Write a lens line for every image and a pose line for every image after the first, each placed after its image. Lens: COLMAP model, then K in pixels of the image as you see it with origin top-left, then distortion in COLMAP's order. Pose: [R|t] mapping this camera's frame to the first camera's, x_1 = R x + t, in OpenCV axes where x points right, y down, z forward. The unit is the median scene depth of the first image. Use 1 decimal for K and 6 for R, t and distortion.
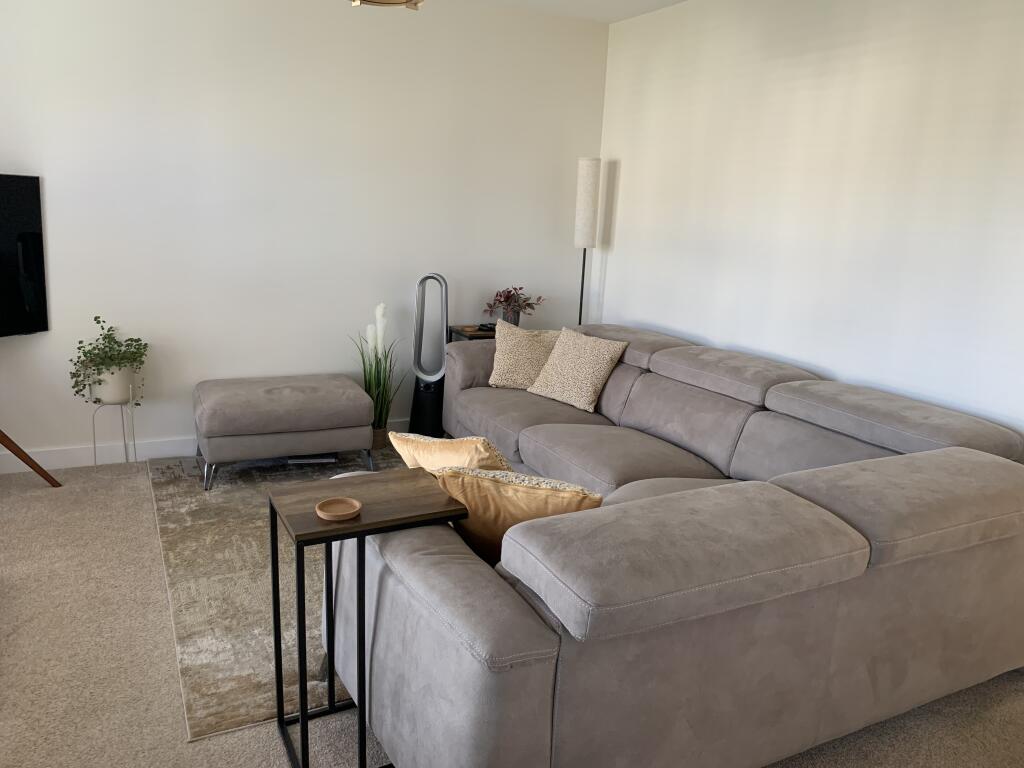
lens RADIAL K [[785.0, 0, 512.0], [0, 785.0, 384.0], [0, 0, 1]] dist [0.025711, -0.024197]
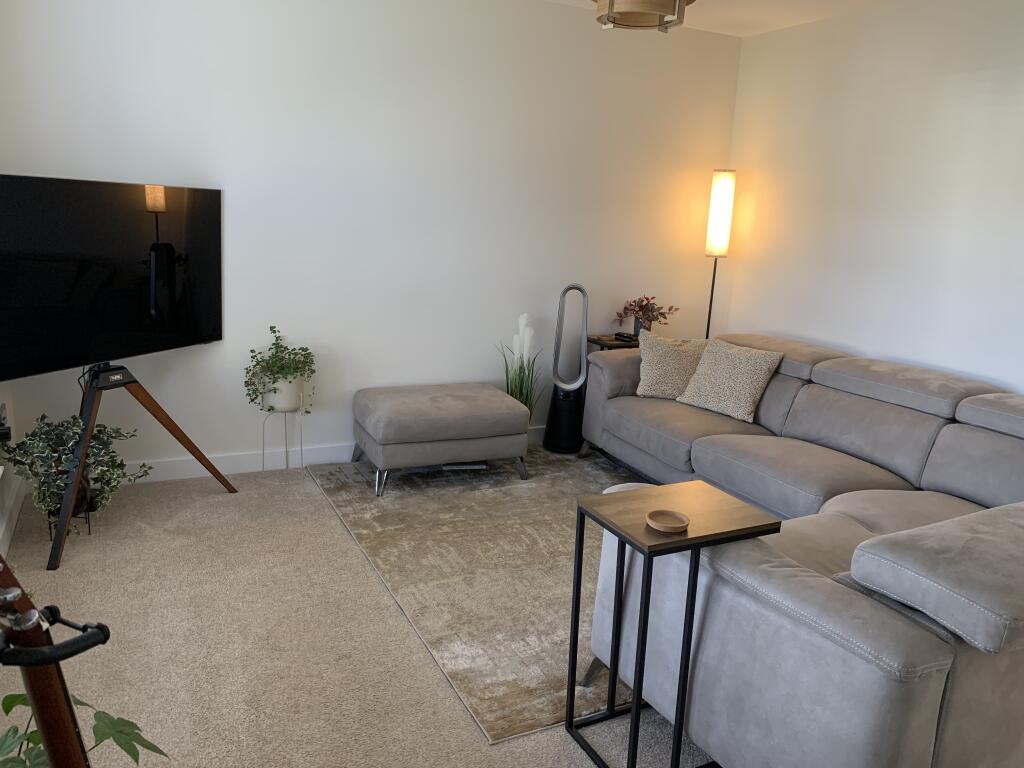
lens RADIAL K [[787.3, 0, 512.0], [0, 787.3, 384.0], [0, 0, 1]] dist [0.130032, -0.234821]
pose [[0.999941, 0.005023, -0.009645, -0.200523], [-0.005036, 0.999987, -0.001270, -0.010785], [0.009639, 0.001319, 0.999953, -0.028731]]
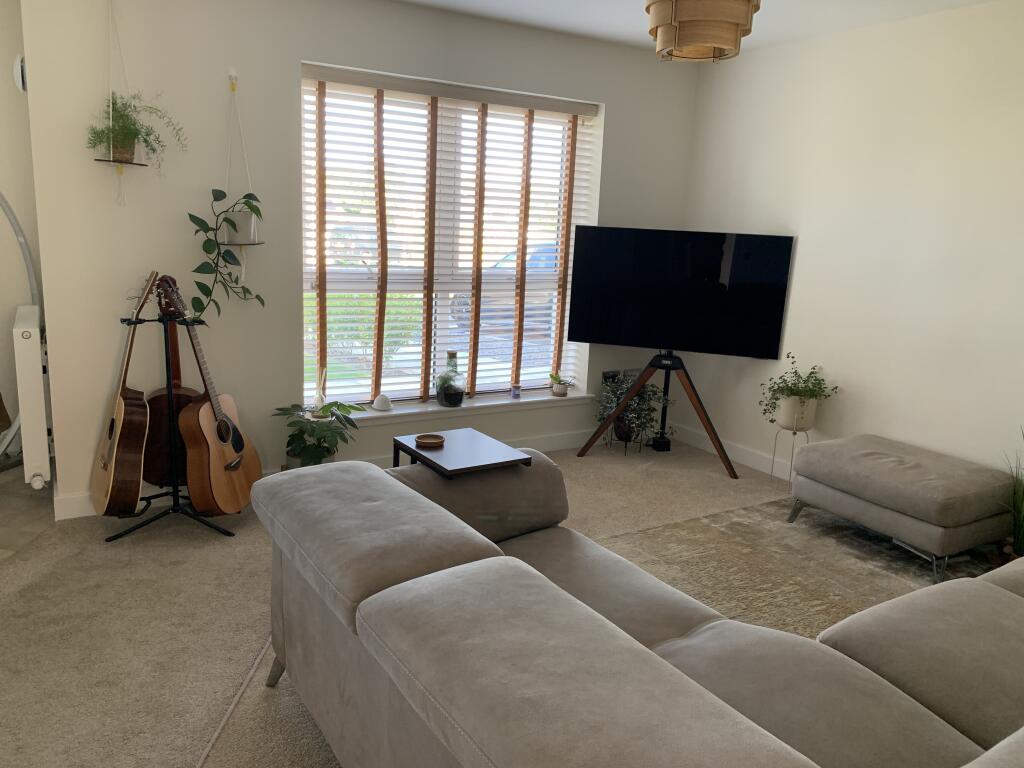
lens RADIAL K [[785.0, 0, 512.0], [0, 785.0, 384.0], [0, 0, 1]] dist [0.025711, -0.024197]
pose [[0.081511, 0.158893, -0.983925, 0.589942], [-0.258842, 0.956712, 0.133055, -0.086654], [0.962474, 0.243836, 0.119111, 0.460588]]
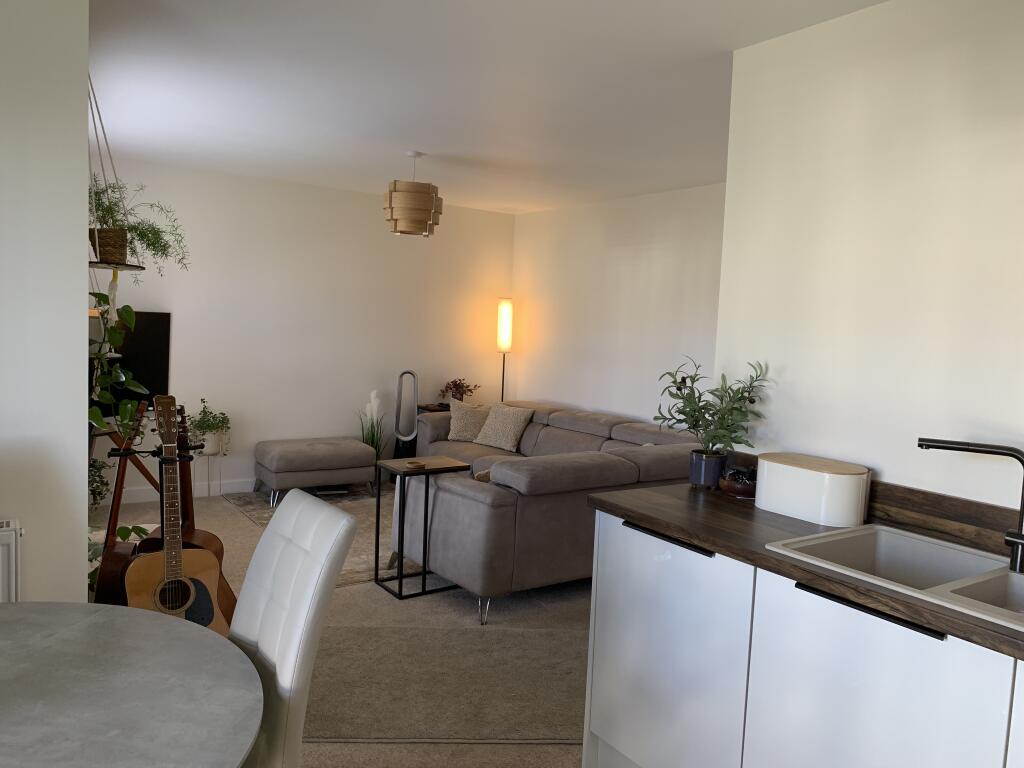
lens RADIAL K [[782.5, 0, 526.3], [0, 782.5, 379.4], [0, 0, 1]] dist [0.038508, -0.037583]
pose [[0.989435, -0.015095, 0.144189, -0.108479], [0.034963, 0.990054, -0.136277, 0.111598], [-0.140698, 0.139878, 0.980122, -0.628420]]
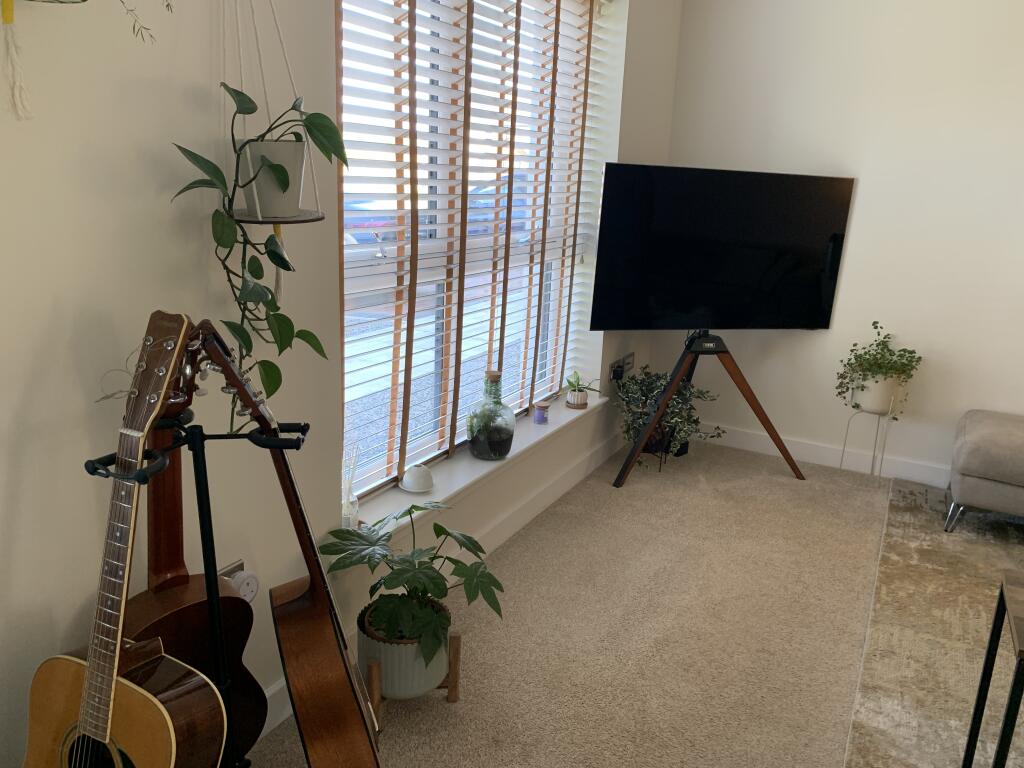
lens RADIAL K [[788.5, 0, 512.0], [0, 788.5, 384.0], [0, 0, 1]] dist [-0.000702, 0.003170]
pose [[0.581635, 0.192606, -0.790319, -0.005171], [-0.195064, 0.976241, 0.094359, -0.014368], [0.789716, 0.099281, 0.605386, 0.065880]]
